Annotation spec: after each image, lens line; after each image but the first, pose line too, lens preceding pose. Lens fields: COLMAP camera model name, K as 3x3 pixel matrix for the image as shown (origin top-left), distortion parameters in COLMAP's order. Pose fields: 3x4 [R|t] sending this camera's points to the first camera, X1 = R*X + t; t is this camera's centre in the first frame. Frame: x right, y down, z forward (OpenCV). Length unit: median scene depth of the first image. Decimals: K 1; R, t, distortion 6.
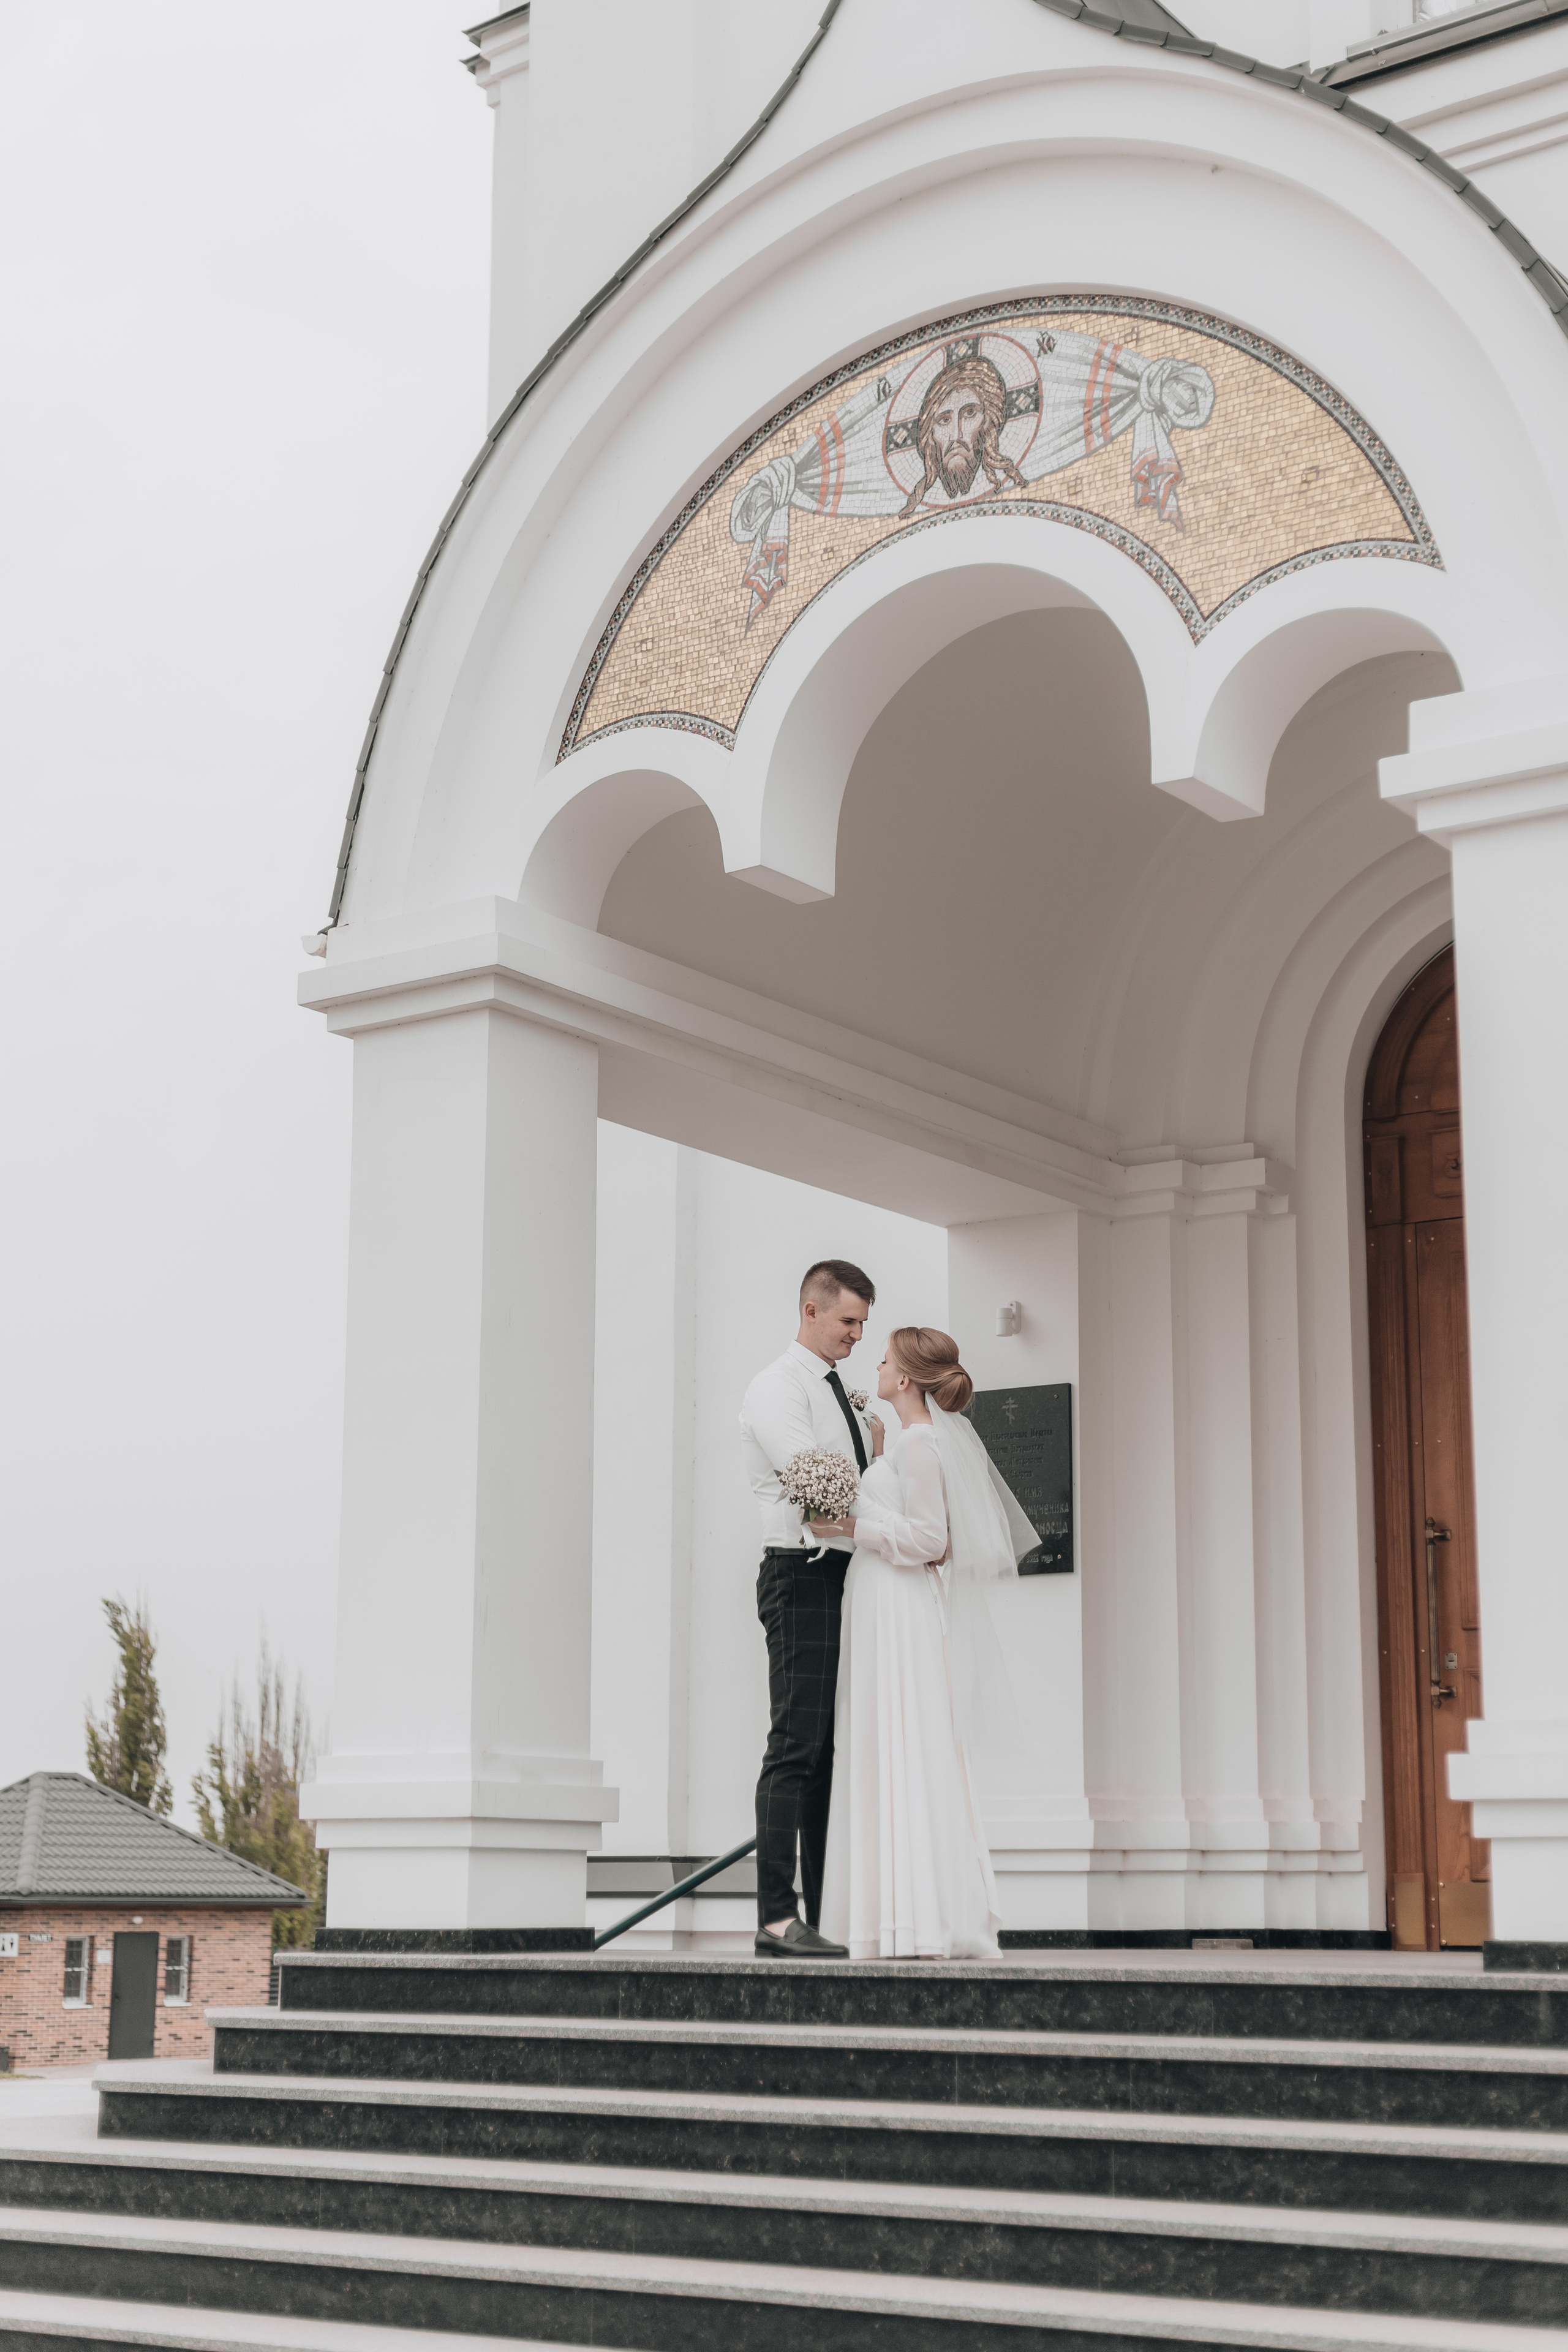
lens RADIAL K [[3442.0, 0, 733.5], [0, 3442.0, 1305.9], [0, 0, 1]] dist [0.024146, 0.010781]
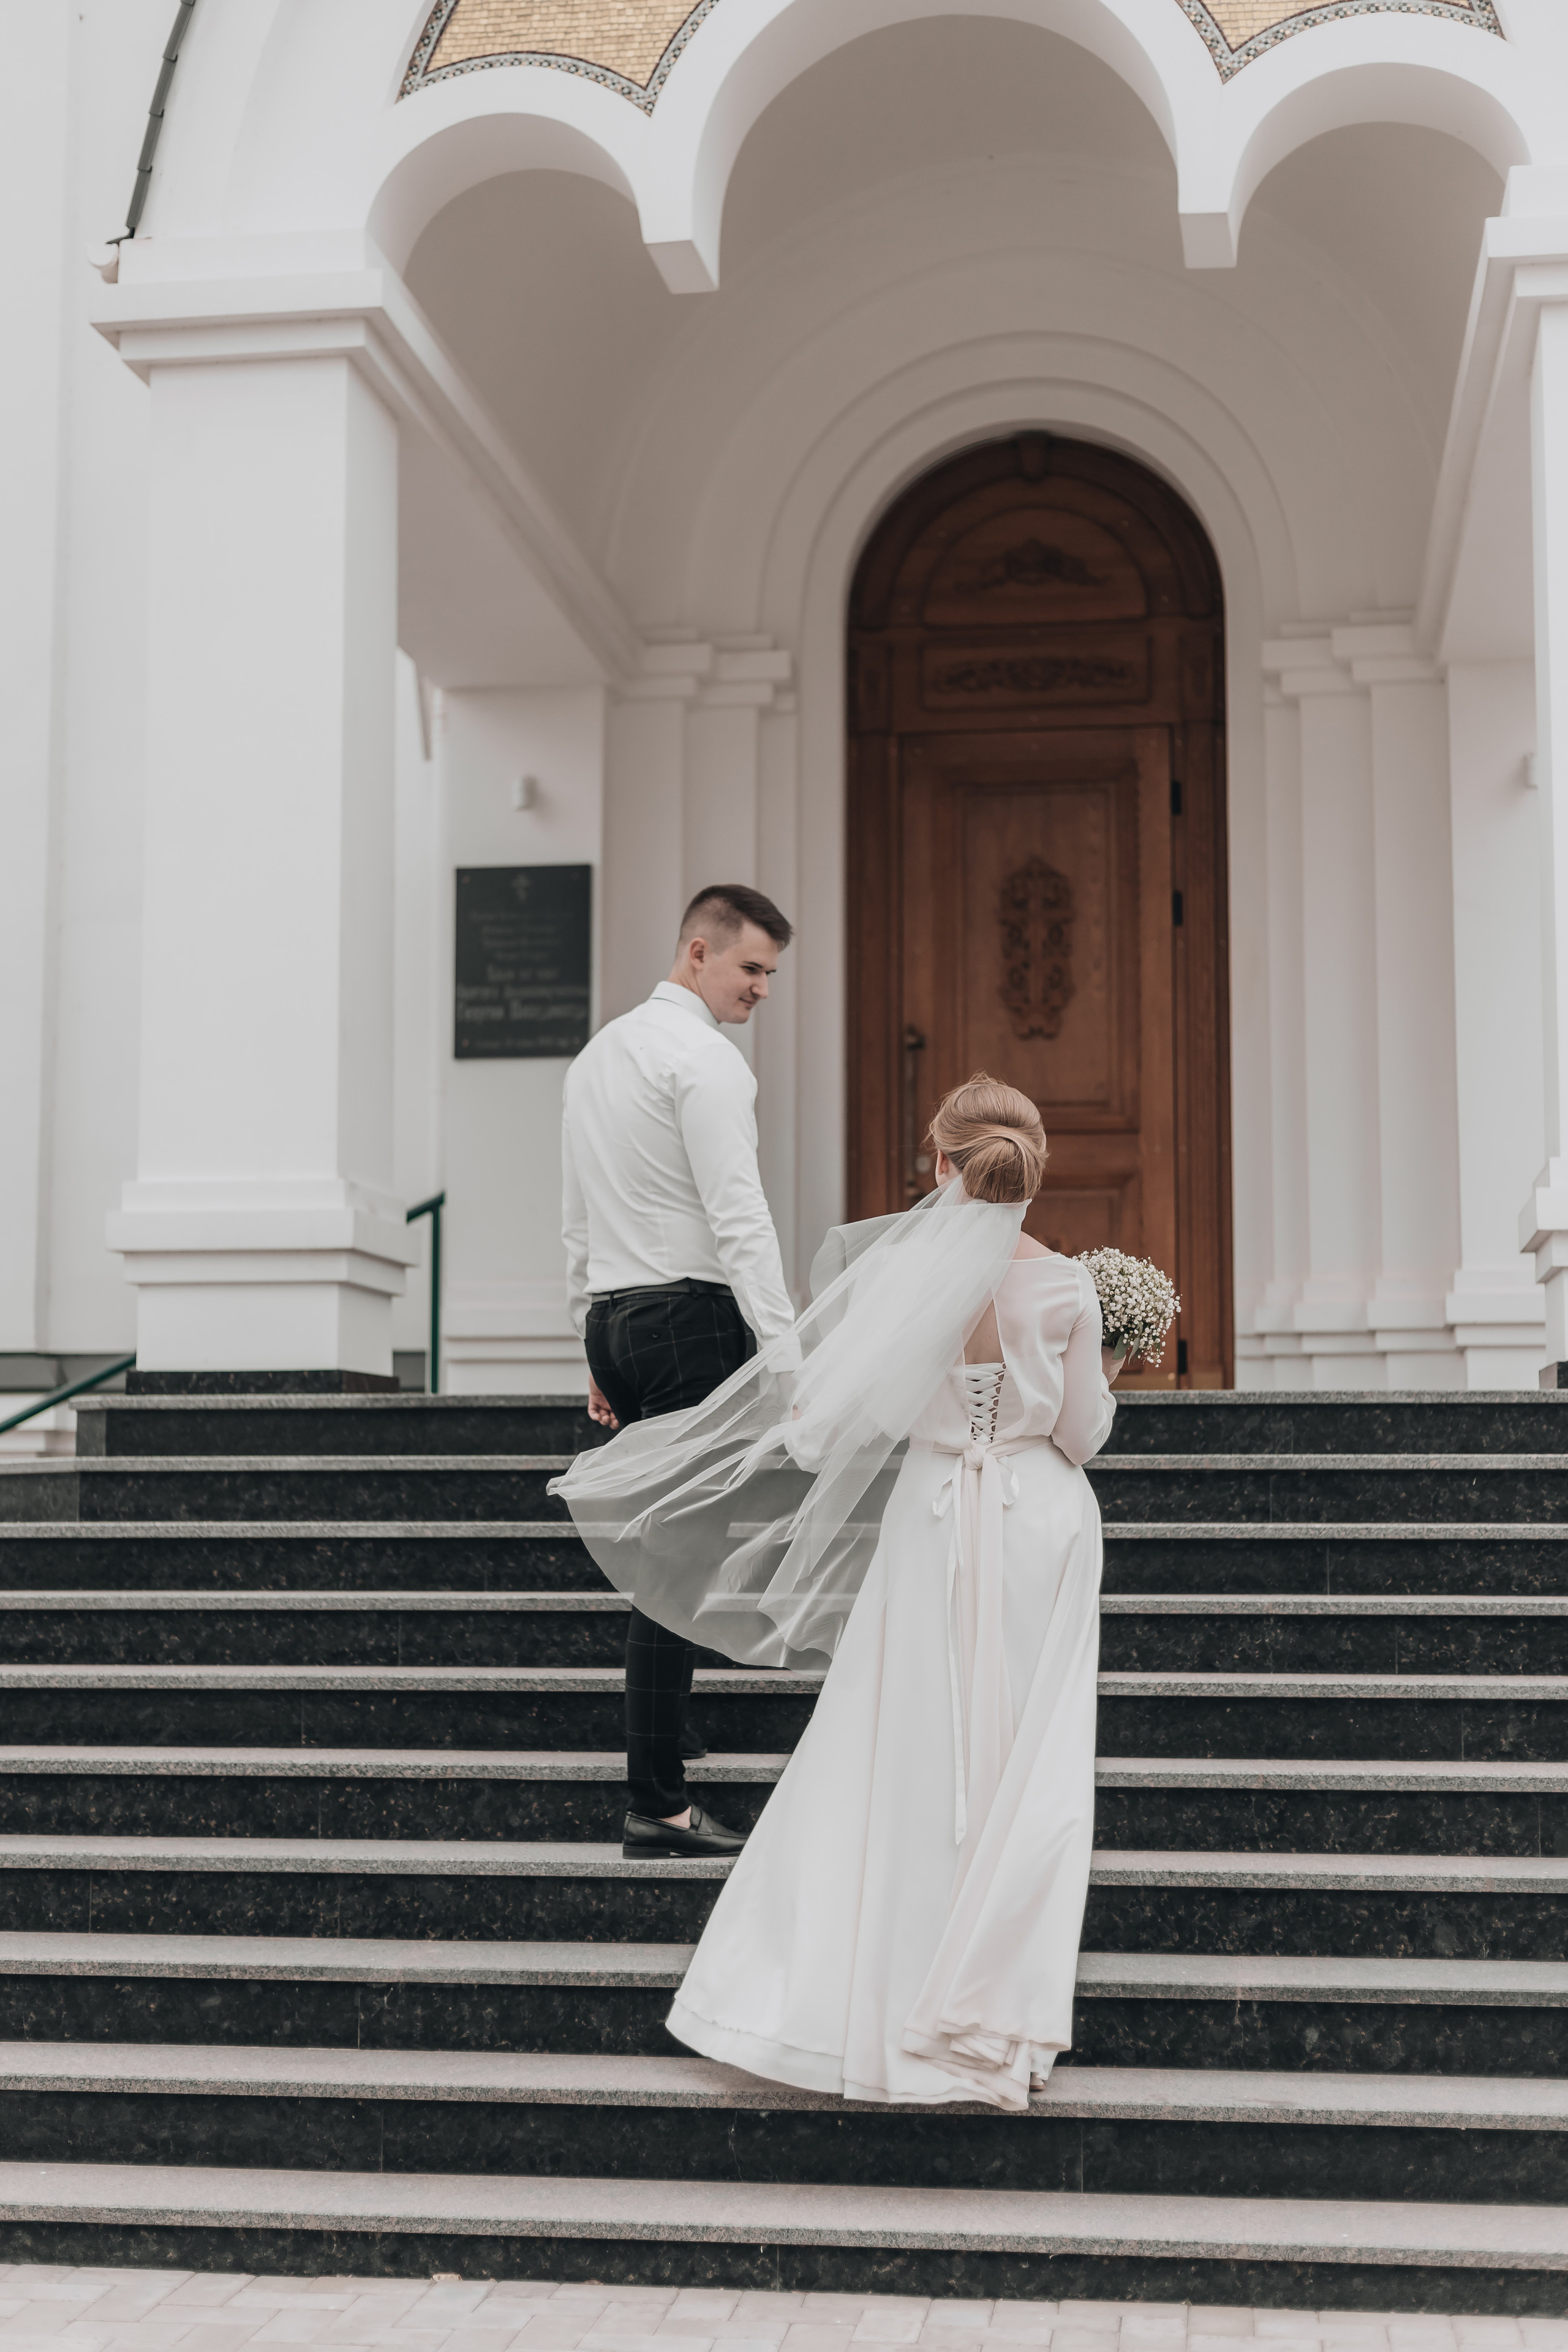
lens RADIAL K [[3442.0, 0, 733.5], [0, 3442.0, 1305.9], [0, 0, 1]] dist [0.024146, 0.010781]
pose [[0.890188, 0.026020, 0.454851, -0.411413], [-0.075472, 0.992996, 0.090900, 0.074157], [-0.449300, -0.115246, 0.885917, 0.143001]]
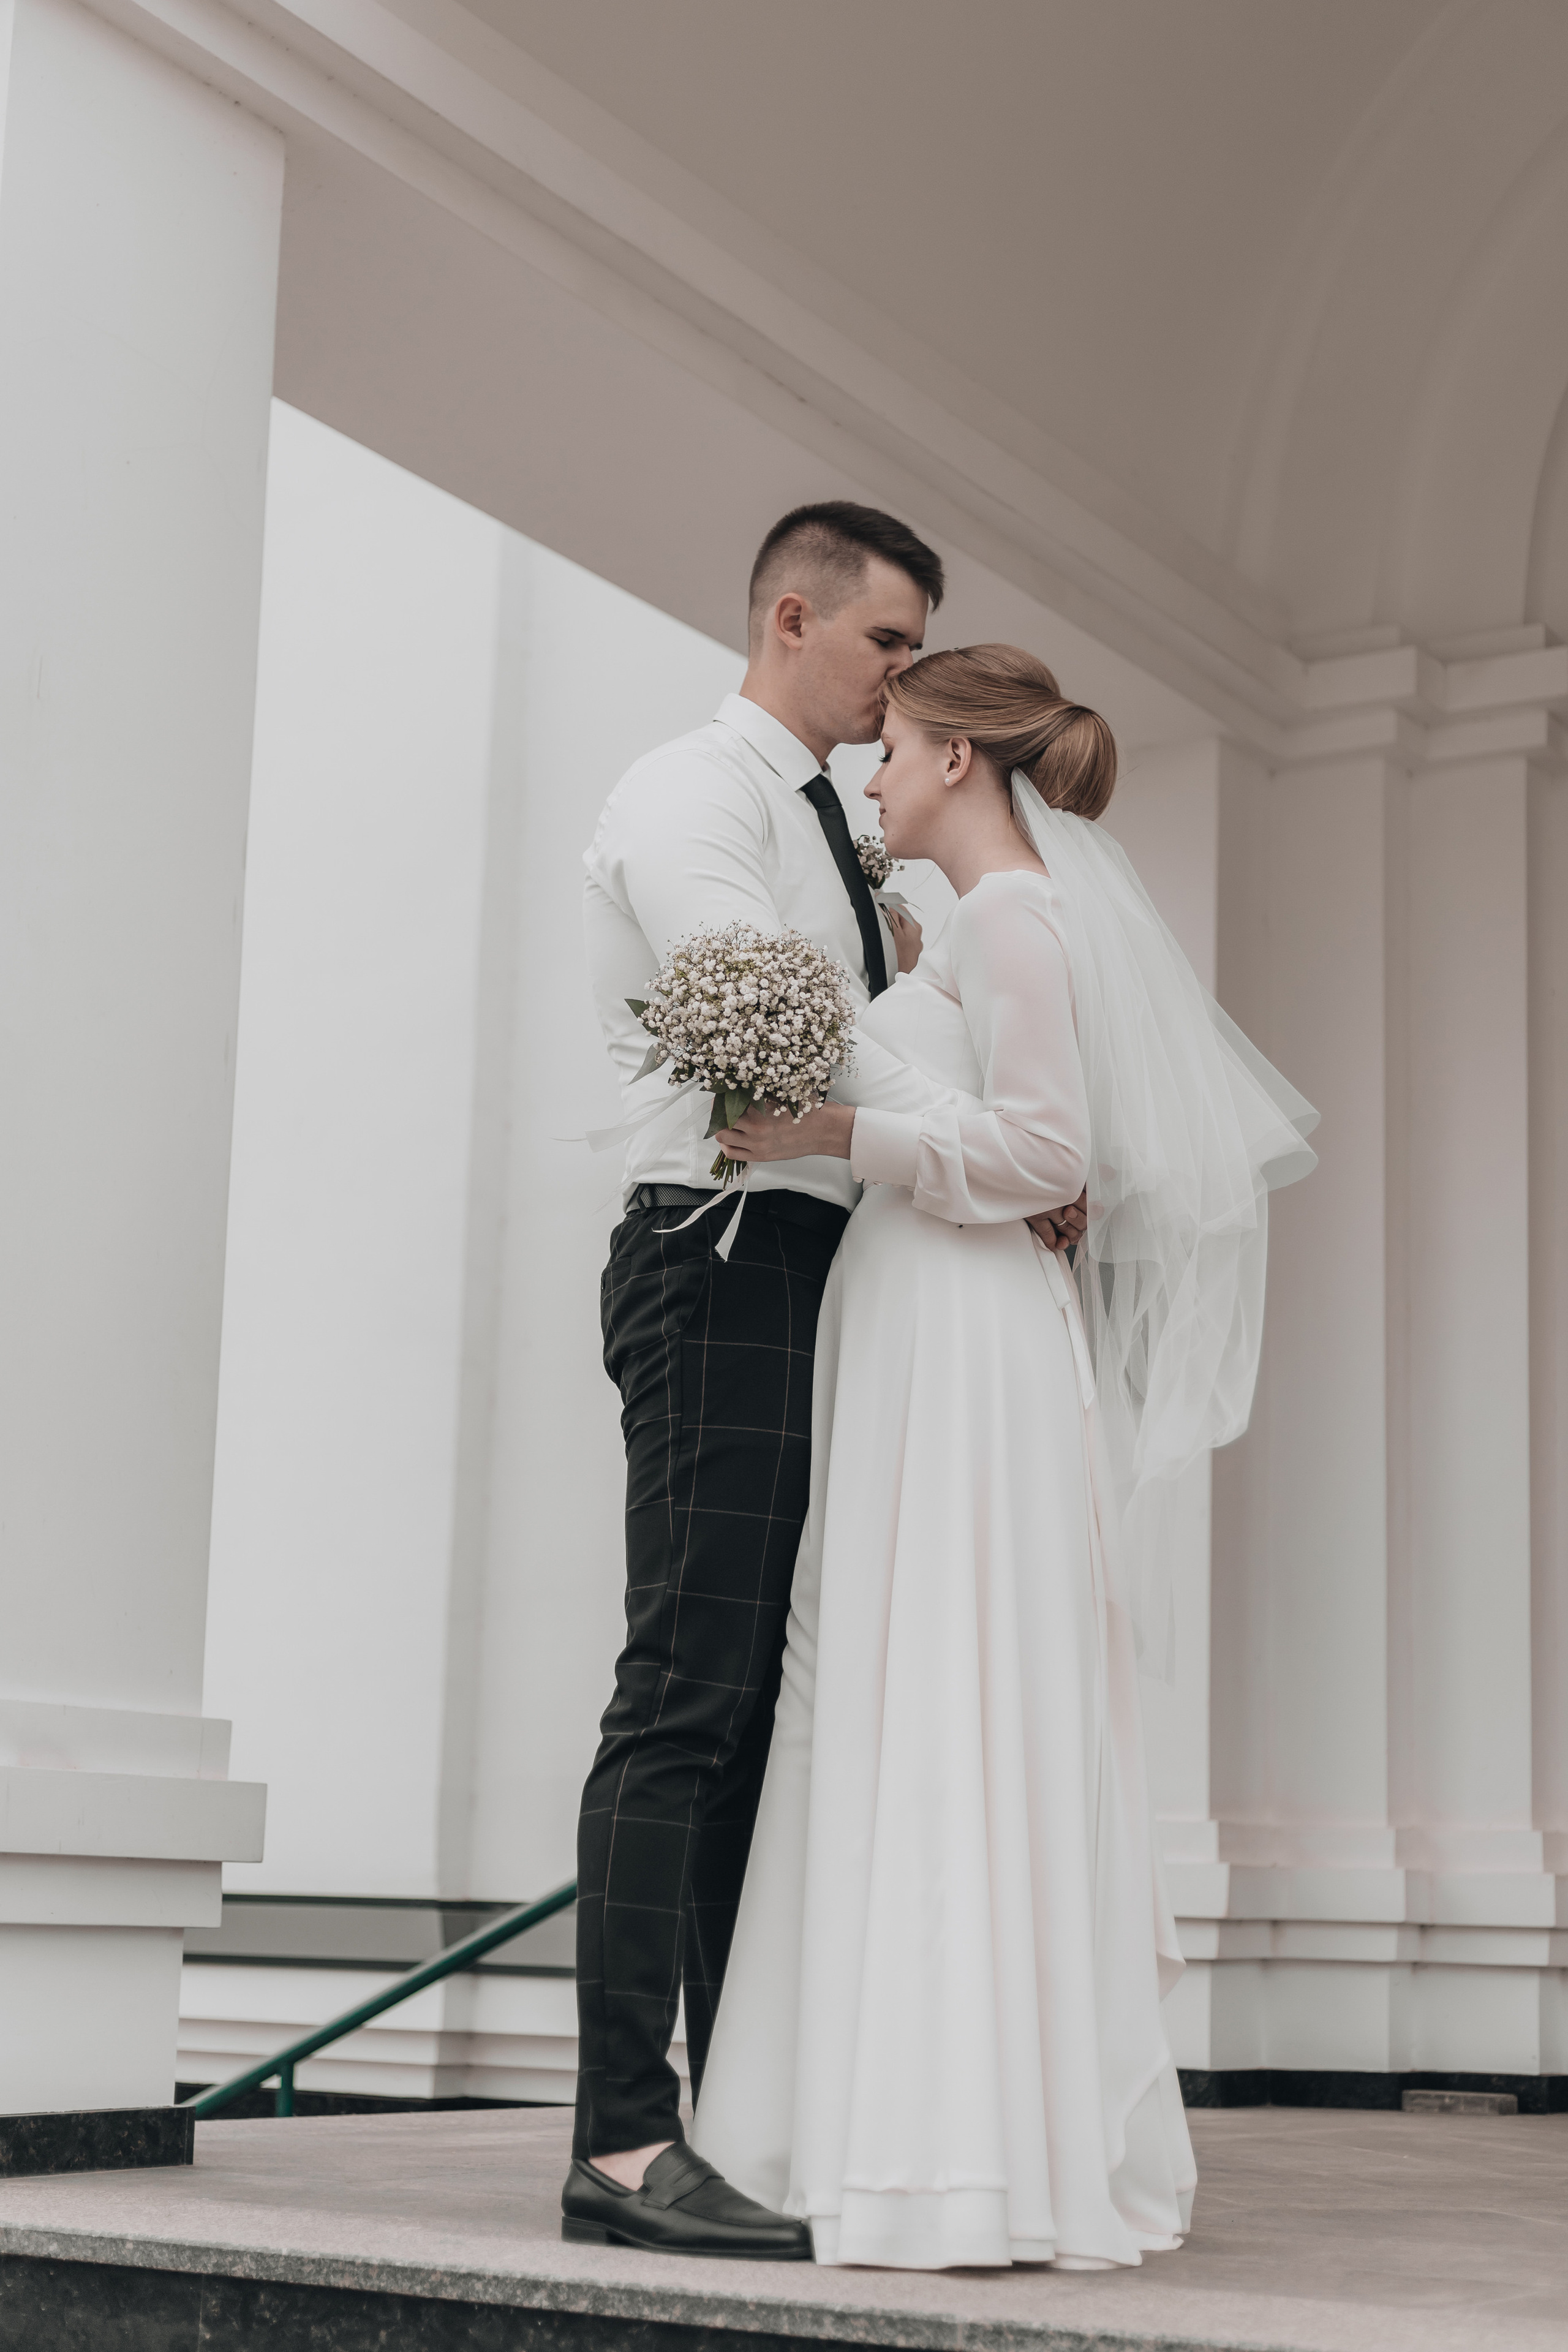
lens RADIAL K [[3687.0, 0, 784.0], [0, 3687.0, 1176.0], [0, 0, 1]] dist [-0.013171, -0.073572]
pose [[0.998152, 0.035248, 0.049497, 0.006240], [-0.034128, 0.999146, -0.023304, 0.077898], [-0.050276, 0.021572, 0.998502, 0.573751]]
